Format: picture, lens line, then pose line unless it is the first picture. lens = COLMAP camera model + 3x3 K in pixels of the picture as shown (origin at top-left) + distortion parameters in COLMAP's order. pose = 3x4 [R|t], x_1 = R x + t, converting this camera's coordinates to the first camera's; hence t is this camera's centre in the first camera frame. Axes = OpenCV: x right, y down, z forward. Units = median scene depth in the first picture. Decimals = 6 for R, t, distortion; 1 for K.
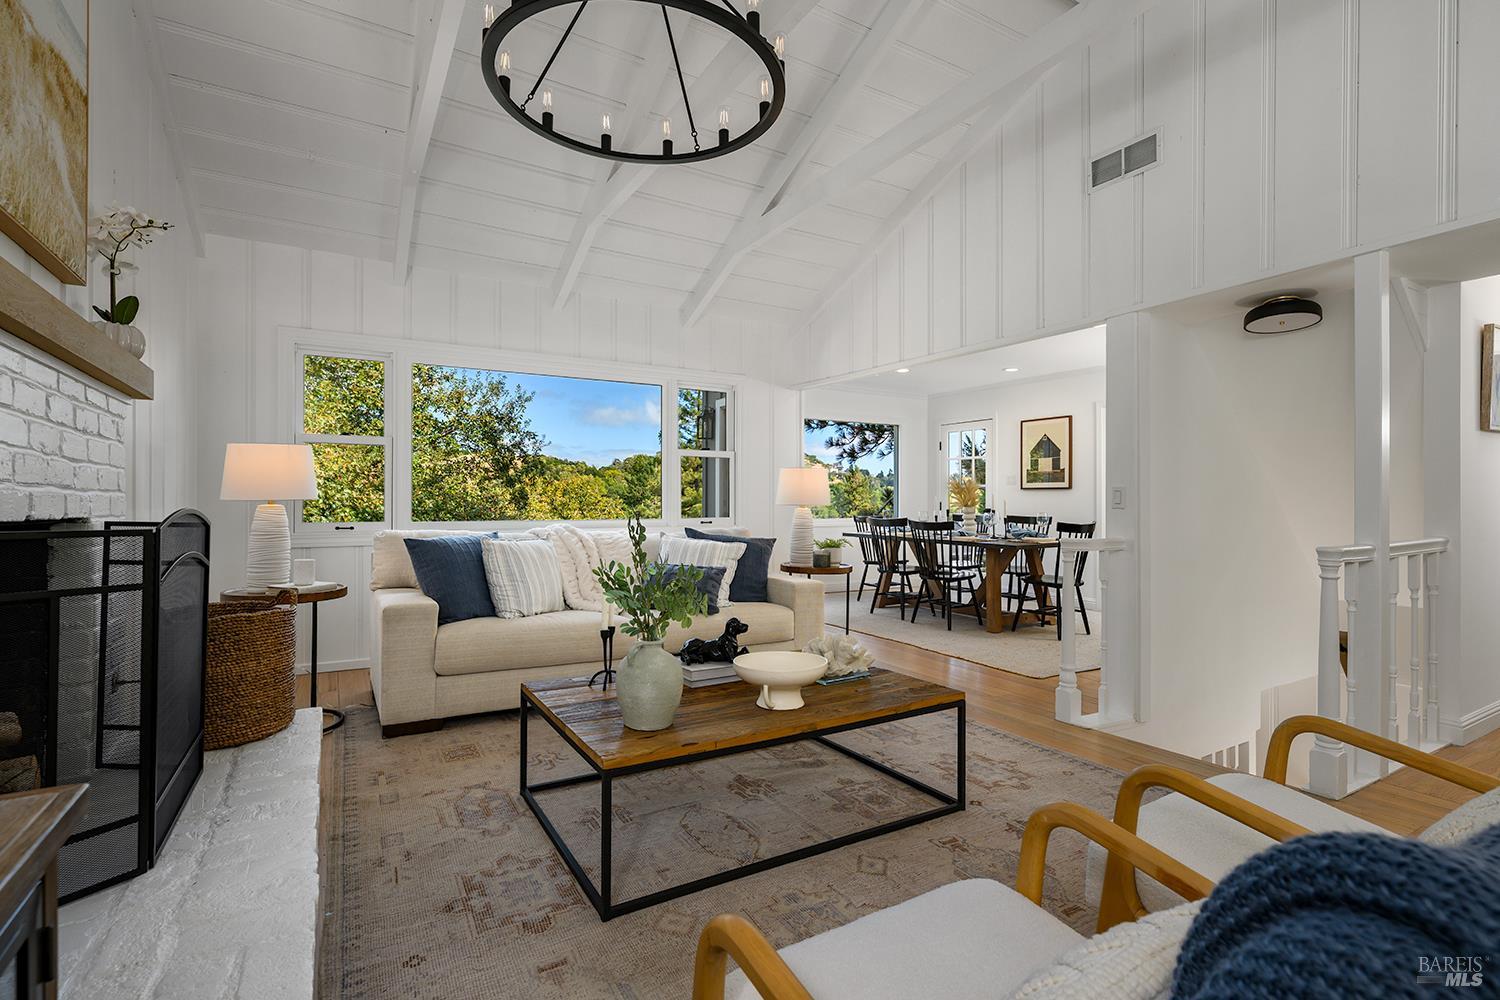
lens RADIAL K [[706.3, 0, 750.0], [0, 706.3, 500.0], [0, 0, 1]] dist [0.000097, 0.000169]
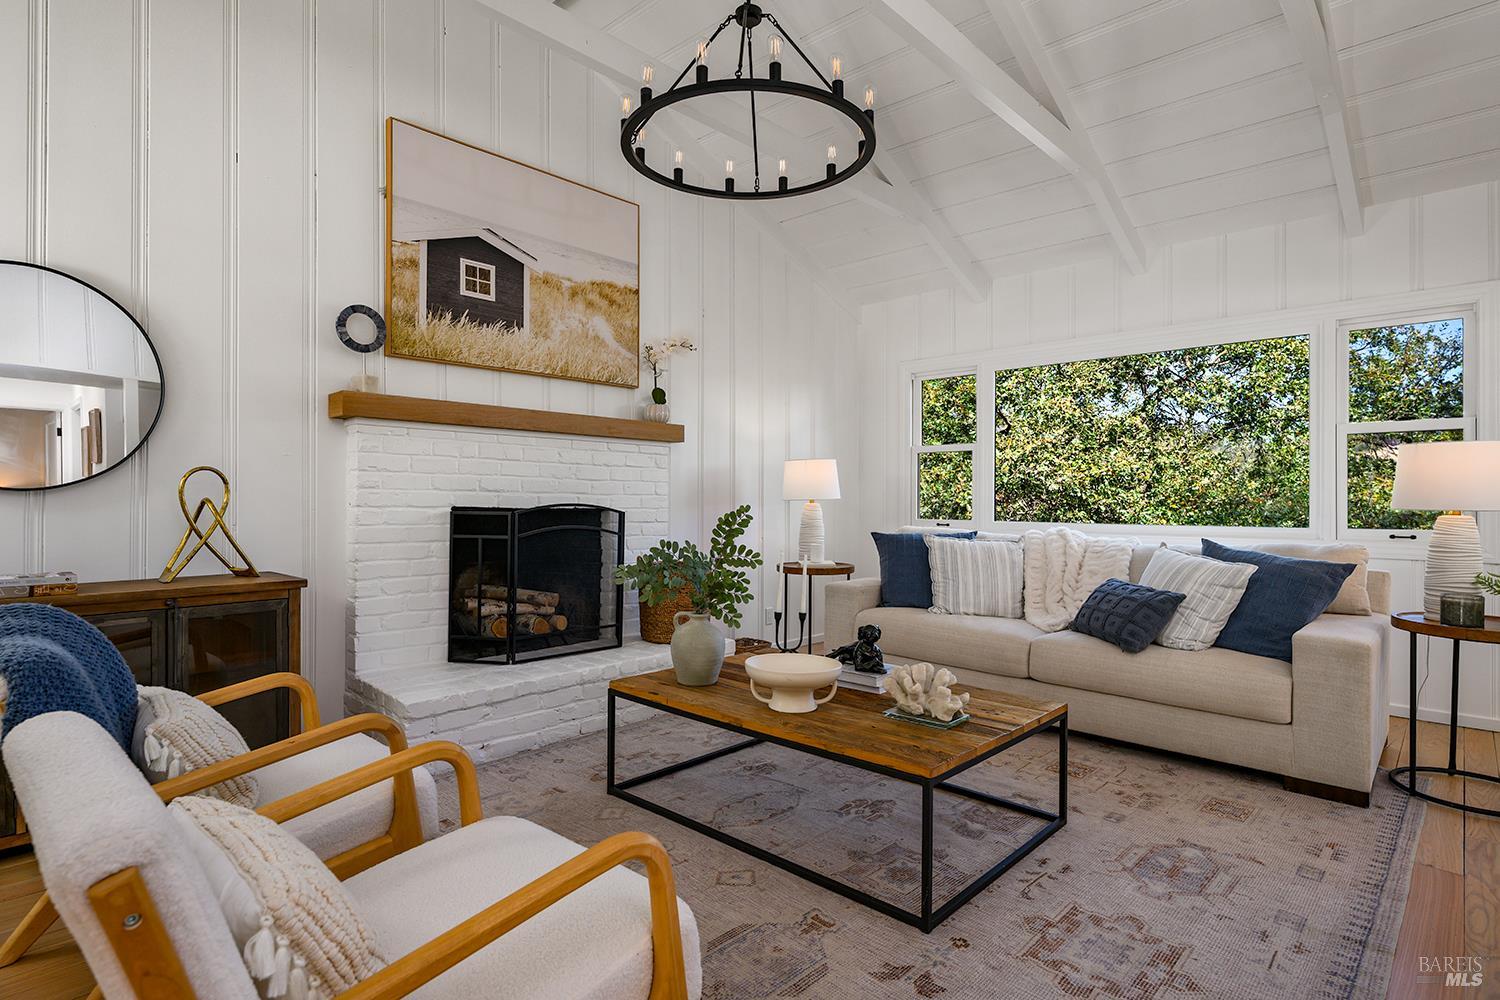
lens RADIAL K [[772.4, 0, 750.0], [0, 772.4, 500.0], [0, 0, 1]] dist [0.002514, 0.000118]
pose [[0.282204, -0.000787, -0.959354, 0.967132], [-0.001485, 0.999998, -0.001257, 0.002310], [0.959353, 0.001779, 0.282202, 0.585516]]
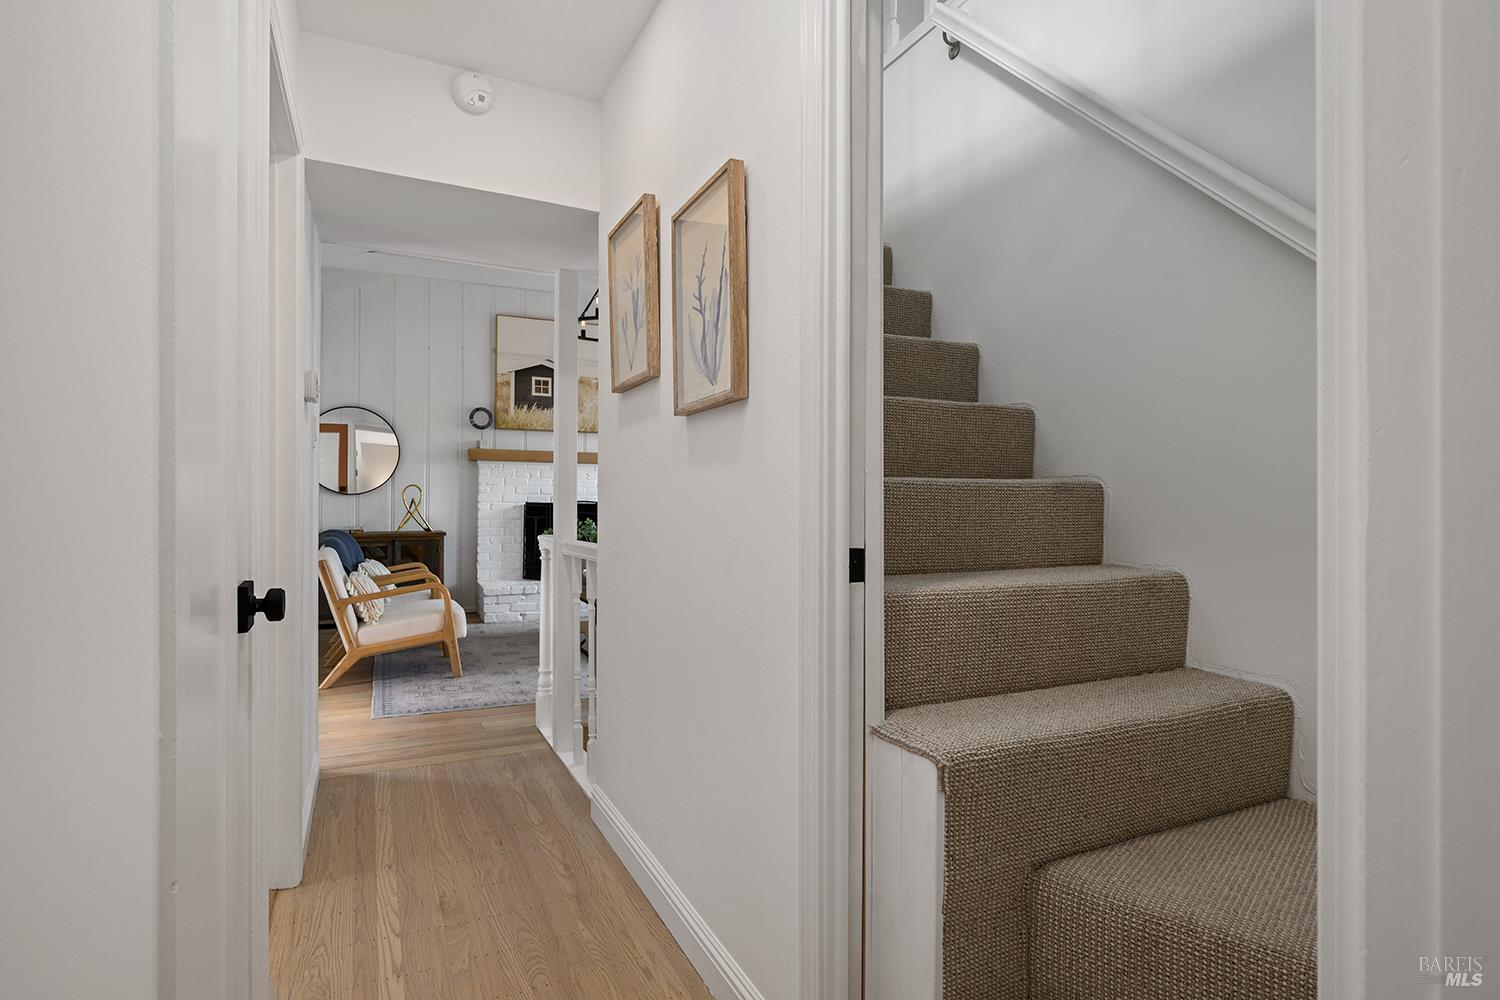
lens RADIAL K [[777.2, 0, 750.0], [0, 777.2, 500.0], [0, 0, 1]] dist [0.001530, 0.000042]
pose [[-0.078230, -0.006936, -0.996911, 2.228388], [-0.000967, 0.999976, -0.006881, 0.023805], [0.996935, 0.000426, -0.078235, 1.500582]]
